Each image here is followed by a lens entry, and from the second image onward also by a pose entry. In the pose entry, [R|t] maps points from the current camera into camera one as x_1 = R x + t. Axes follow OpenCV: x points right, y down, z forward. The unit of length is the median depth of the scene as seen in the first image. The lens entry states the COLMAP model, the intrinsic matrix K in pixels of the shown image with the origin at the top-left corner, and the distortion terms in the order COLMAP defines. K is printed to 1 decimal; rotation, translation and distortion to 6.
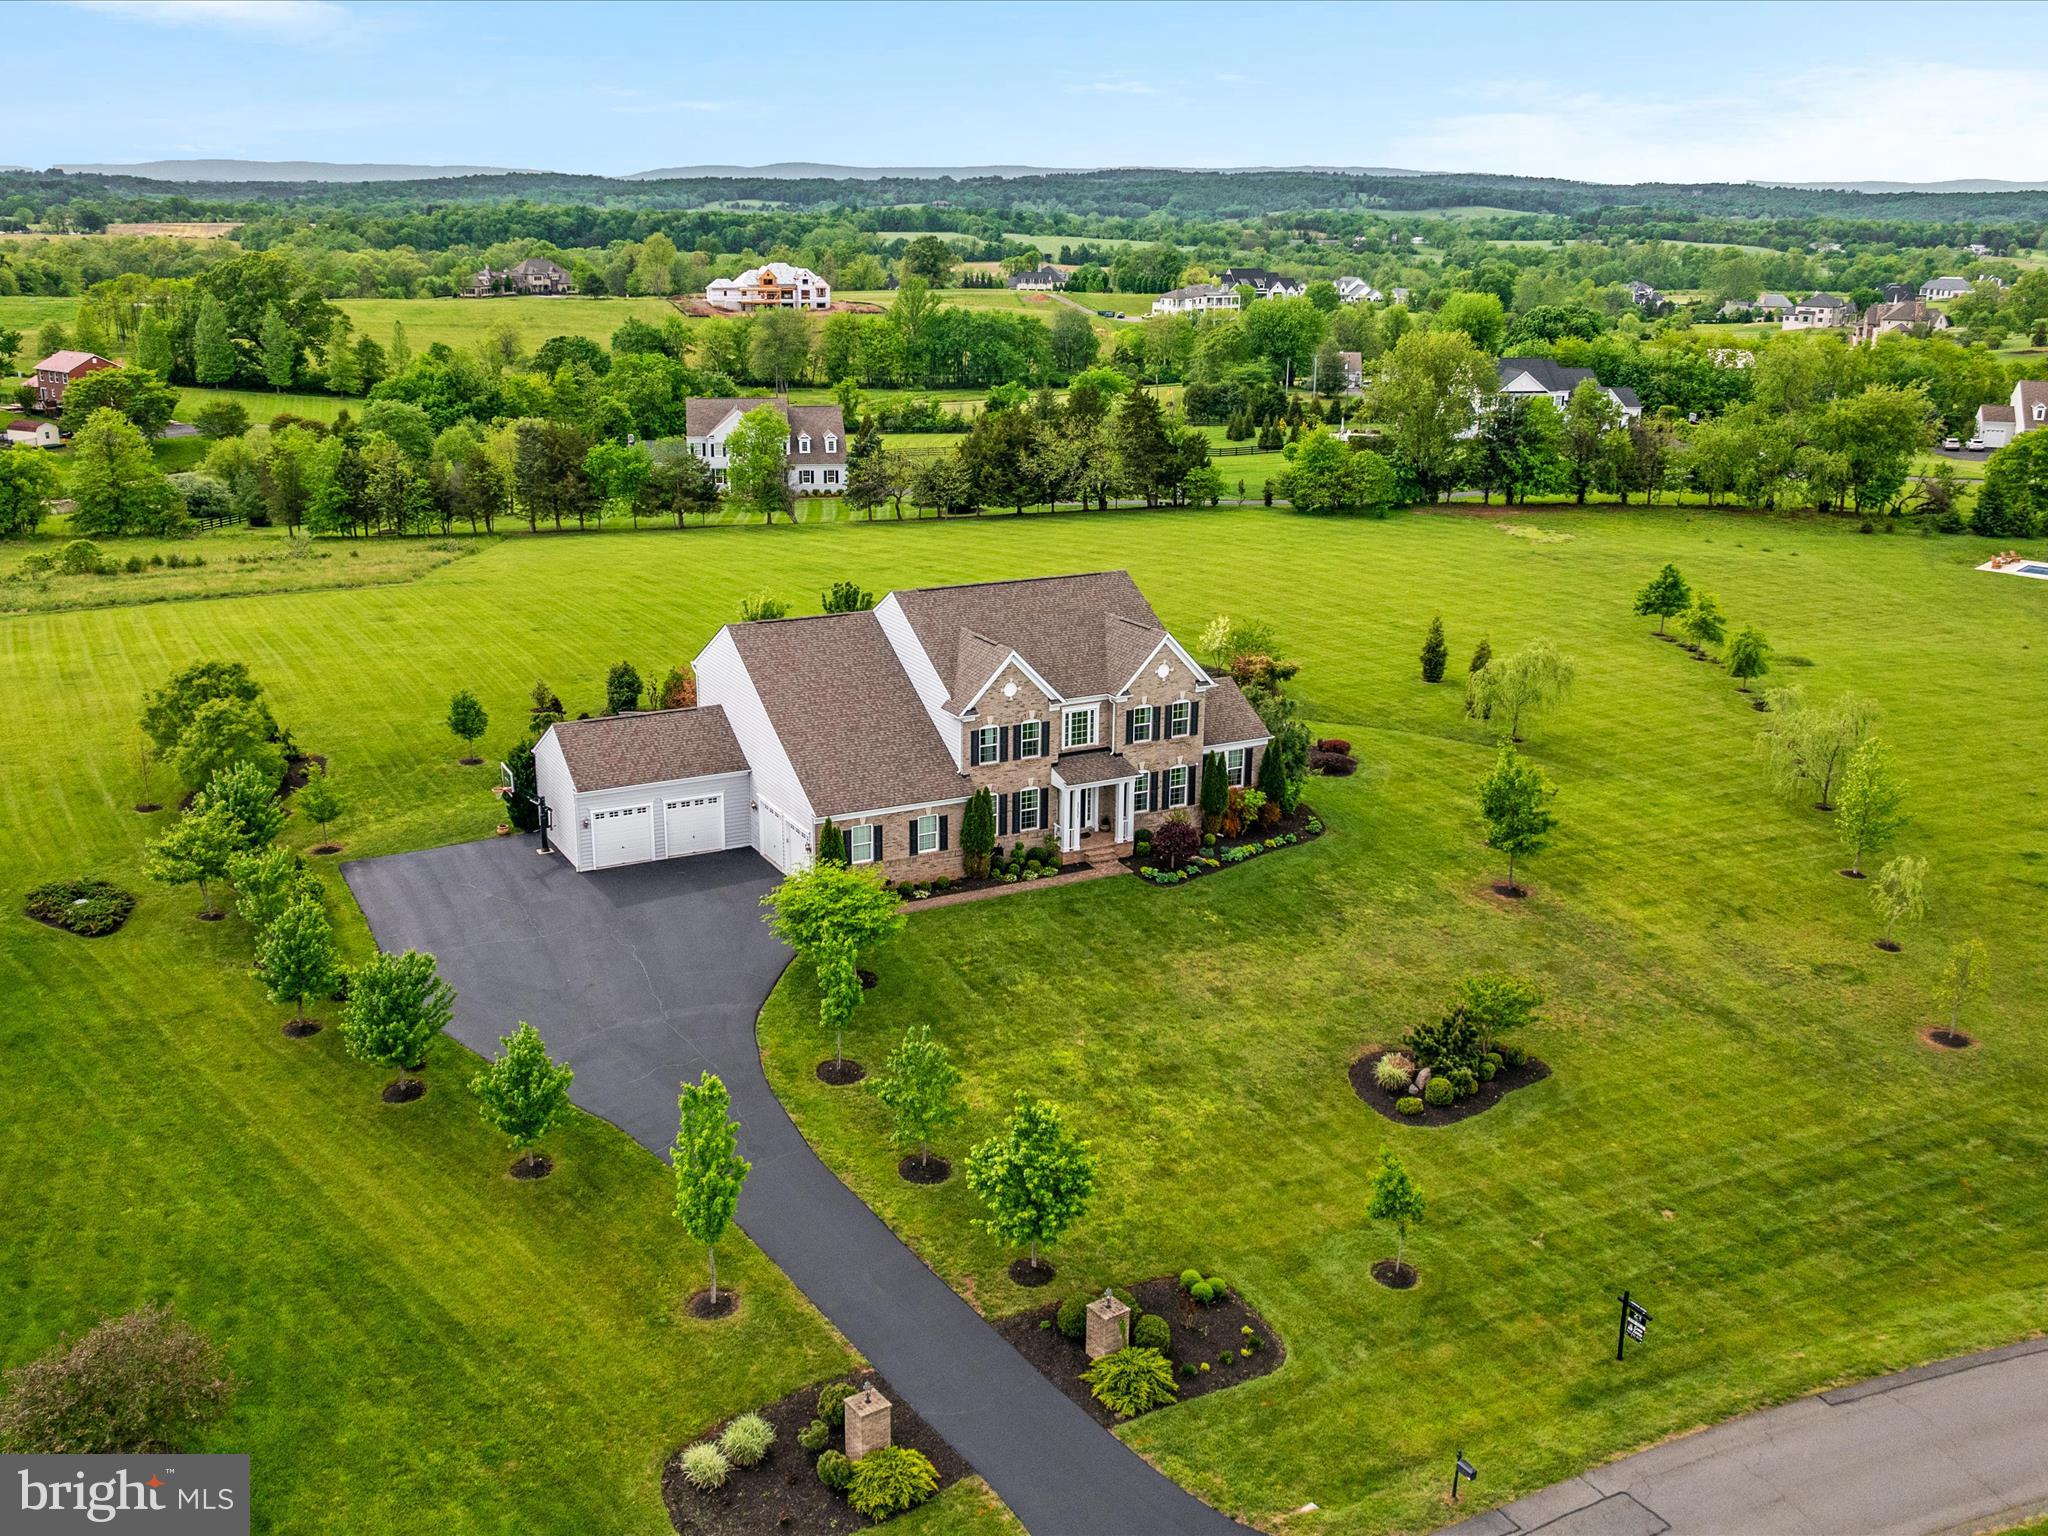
lens RADIAL K [[1928.5, 0, 1033.7], [0, 1928.5, 751.8], [0, 0, 1]] dist [-0.024623, 0.000000]
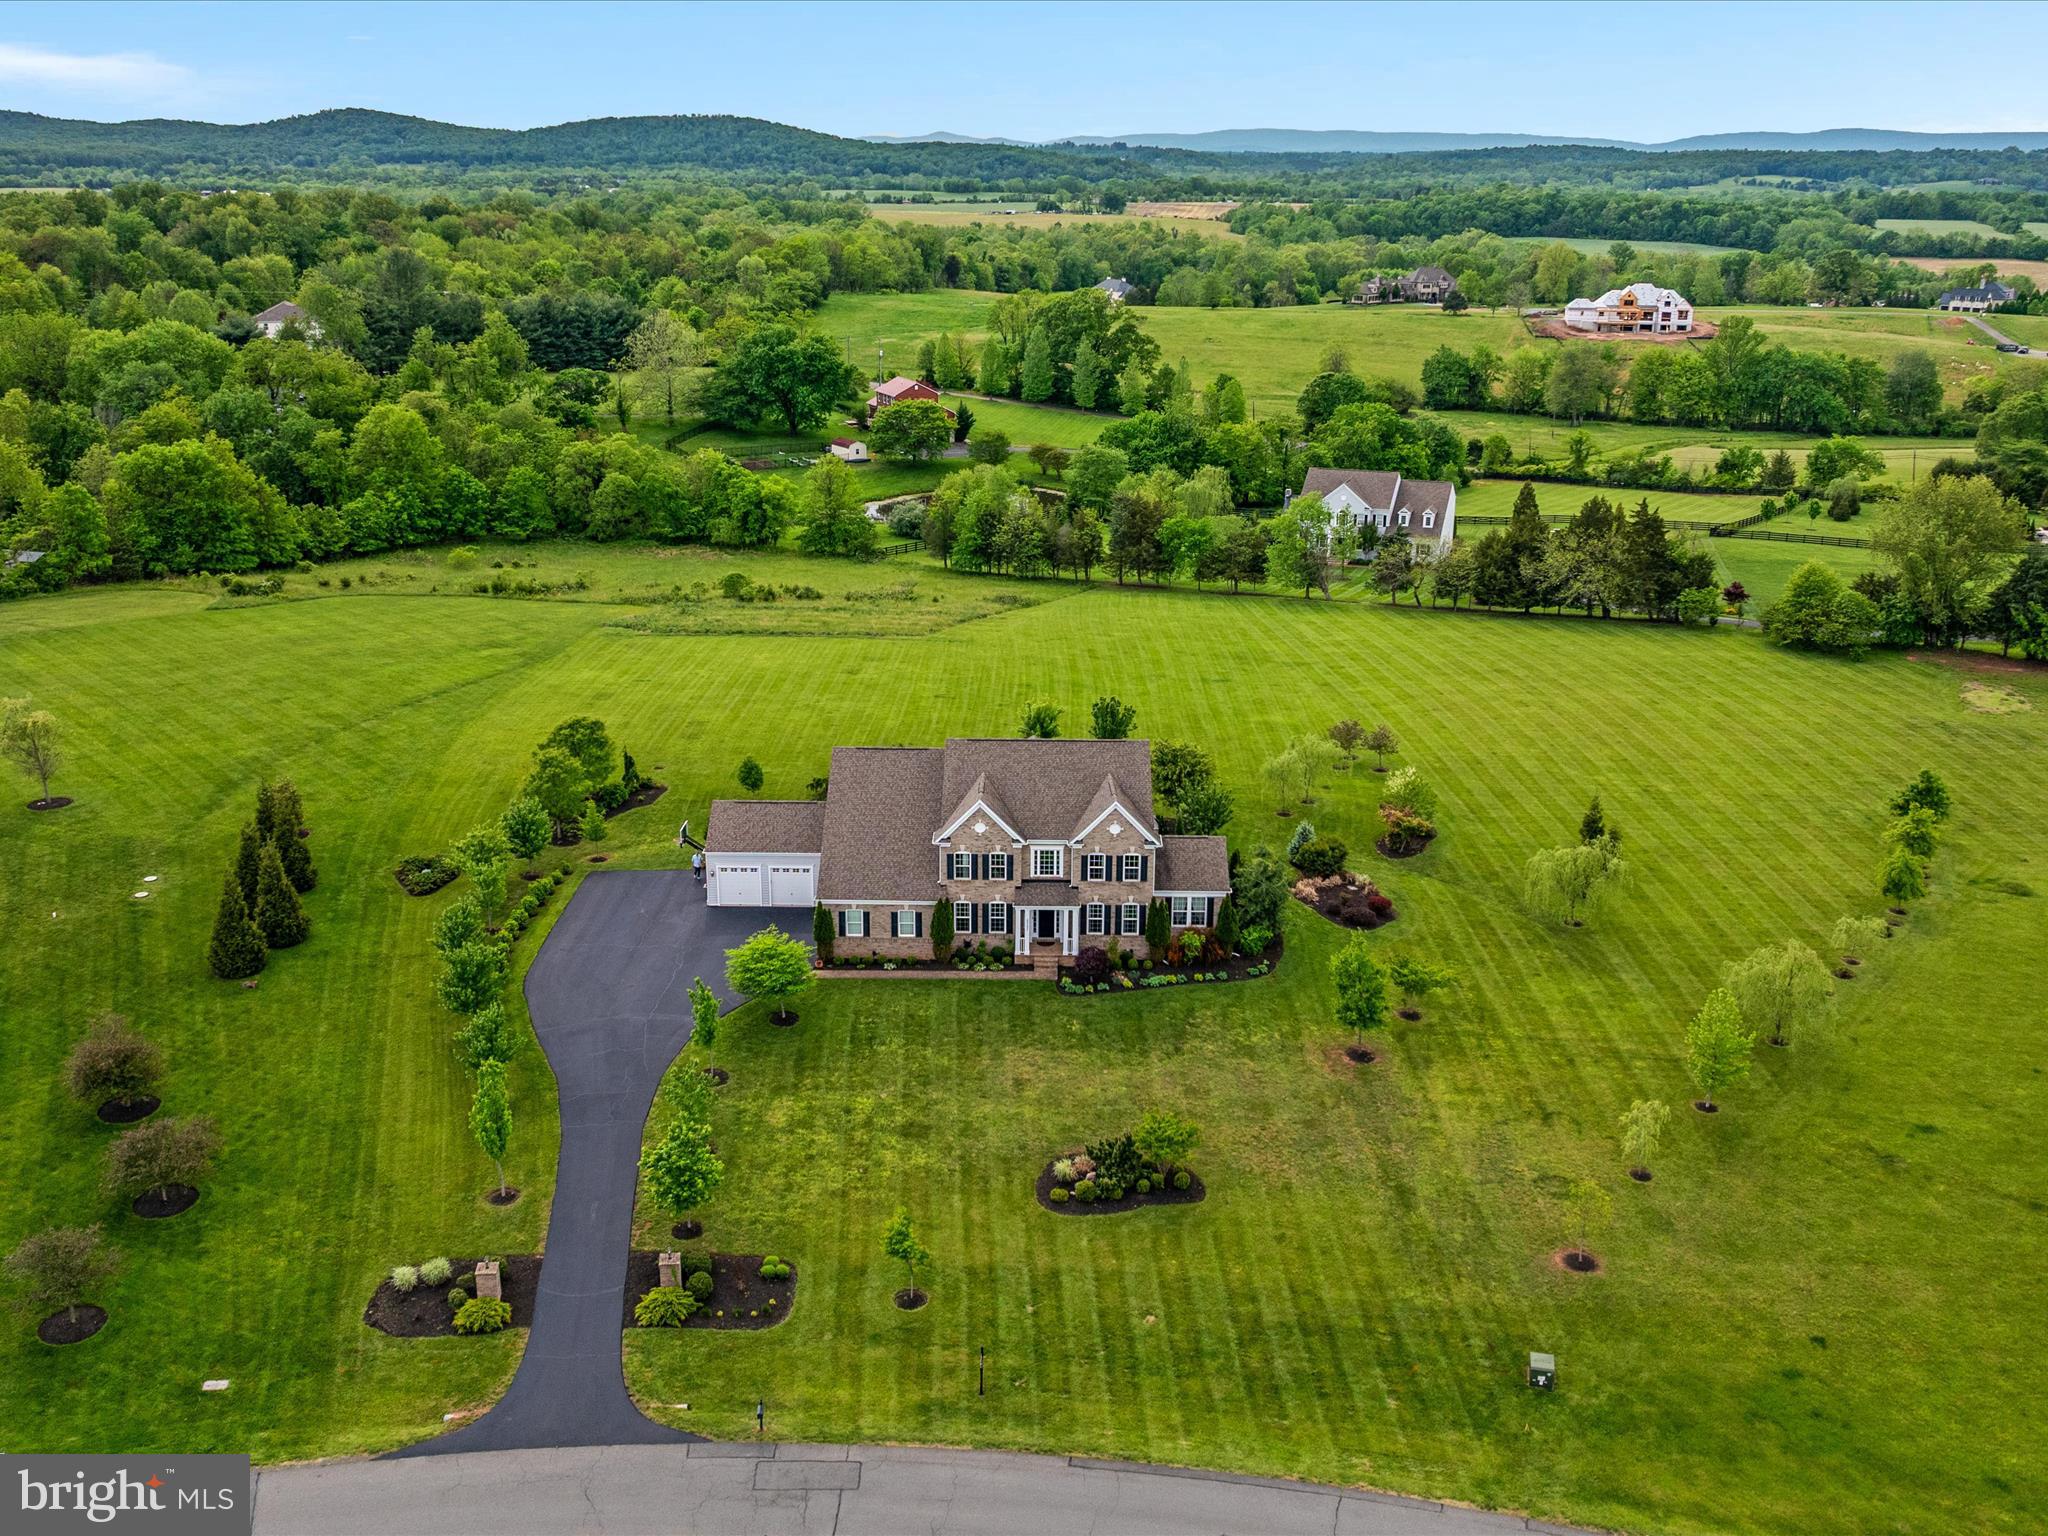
lens RADIAL K [[1928.5, 0, 1021.9], [0, 1928.5, 763.2], [0, 0, 1]] dist [-0.024623, 0.000000]
pose [[0.872331, 0.140193, -0.468386, 0.598514], [-0.130021, 0.990030, 0.054172, -0.144518], [0.471311, 0.013644, 0.881862, -0.156225]]
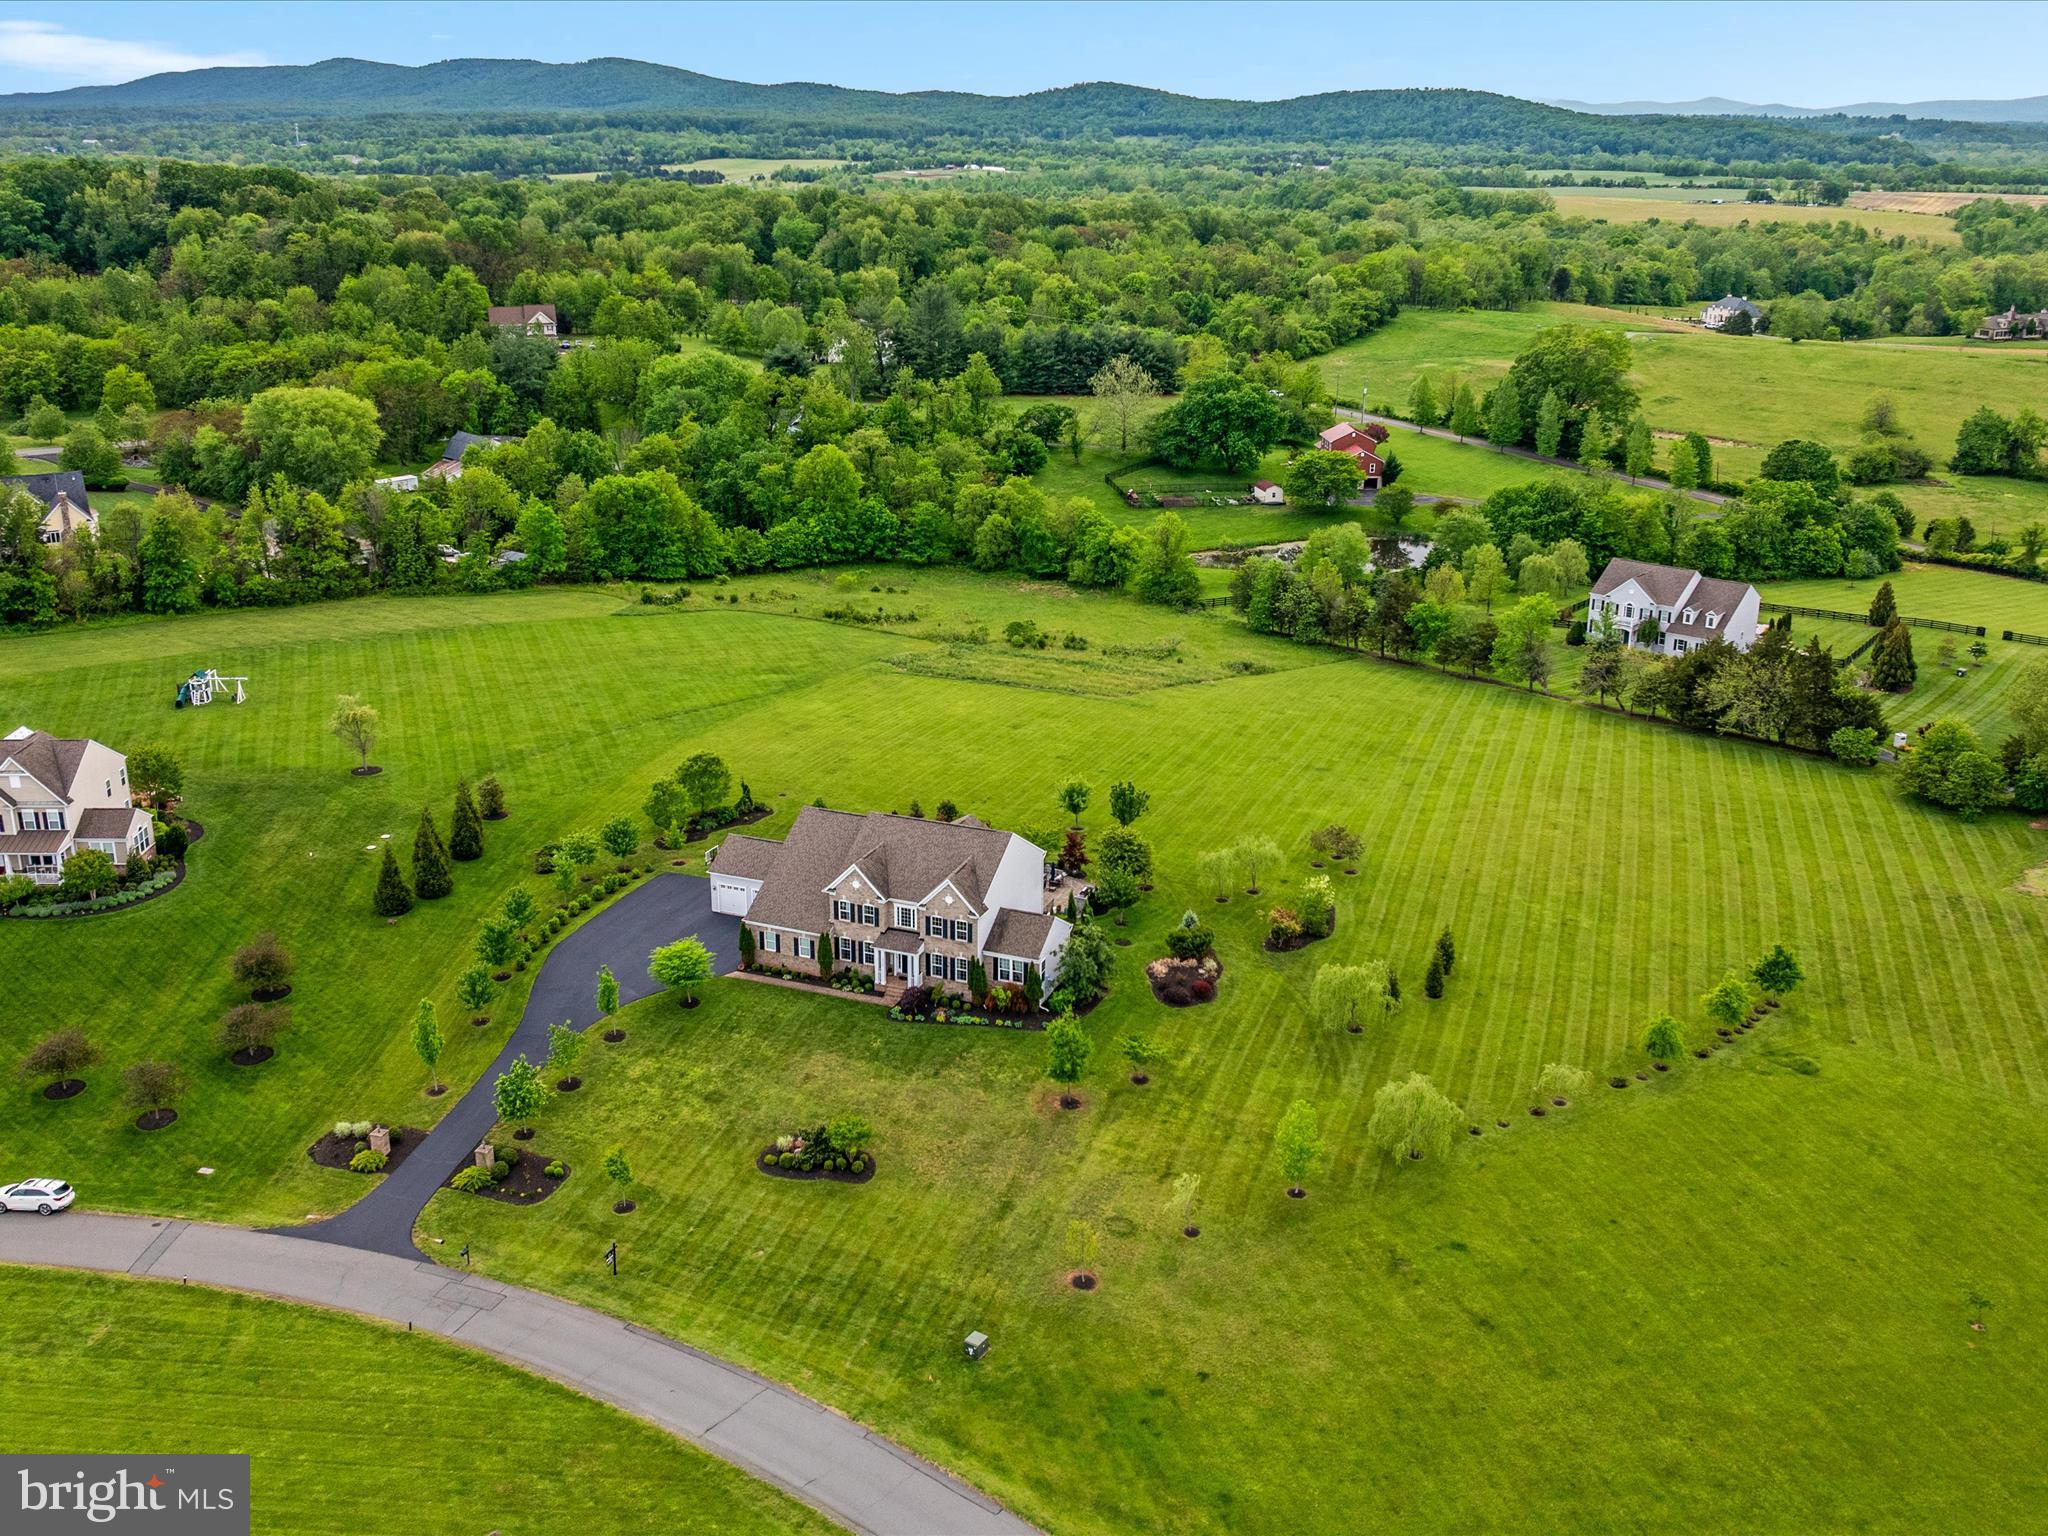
lens RADIAL K [[1928.5, 0, 1014.5], [0, 1928.5, 754.2], [0, 0, 1]] dist [-0.024623, 0.000000]
pose [[0.633278, 0.235434, -0.737245, 1.287674], [-0.211016, 0.969040, 0.128197, -0.385068], [0.744601, 0.074386, 0.663352, -0.073613]]
